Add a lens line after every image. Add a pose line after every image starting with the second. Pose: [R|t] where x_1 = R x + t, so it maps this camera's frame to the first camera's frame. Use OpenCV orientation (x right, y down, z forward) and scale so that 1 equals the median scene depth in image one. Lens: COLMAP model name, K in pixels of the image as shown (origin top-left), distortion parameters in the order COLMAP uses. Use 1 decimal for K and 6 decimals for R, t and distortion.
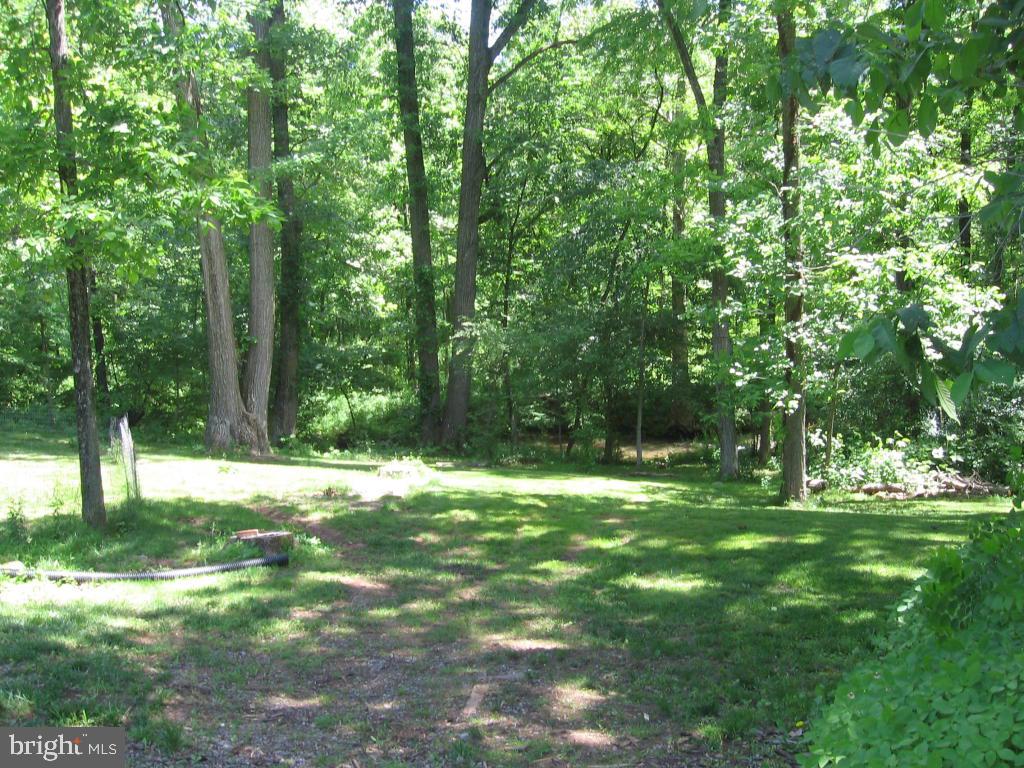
lens RADIAL K [[1018.0, 0, 512.0], [0, 1018.0, 384.0], [0, 0, 1]] dist [-0.003683, 0.003437]
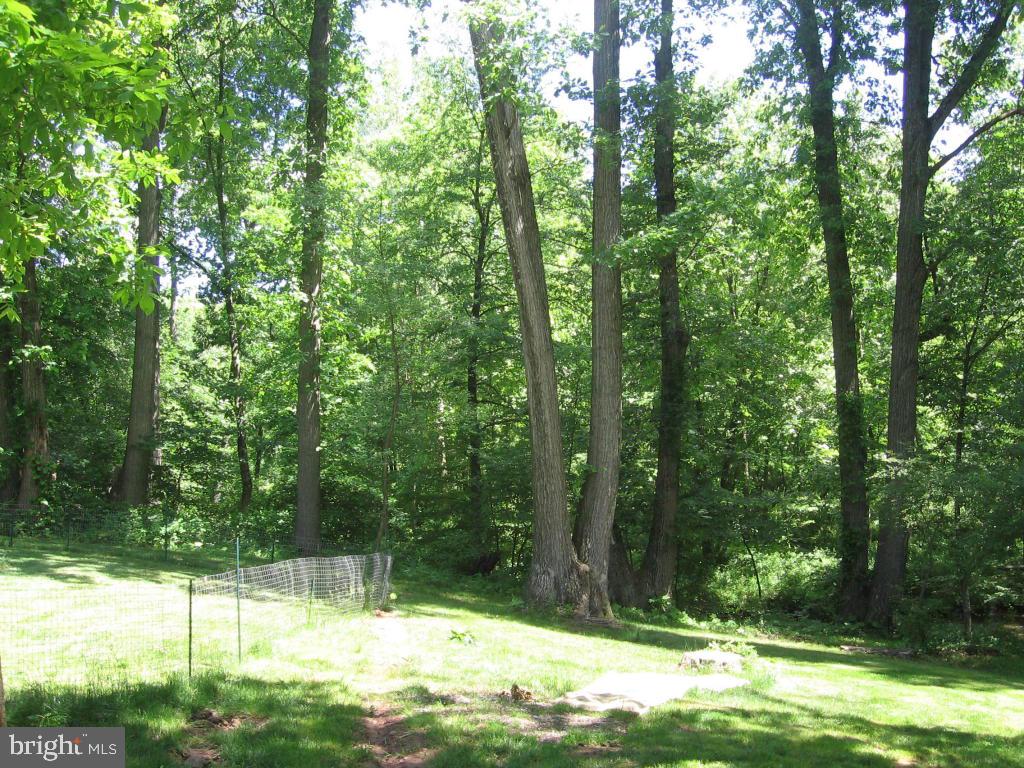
lens RADIAL K [[1064.4, 0, 512.0], [0, 1064.4, 384.0], [0, 0, 1]] dist [-0.131956, 0.048745]
pose [[0.903424, -0.010860, -0.428612, 0.028659], [-0.053373, 0.989055, -0.137558, 0.005038], [0.425414, 0.147150, 0.892956, 0.155556]]
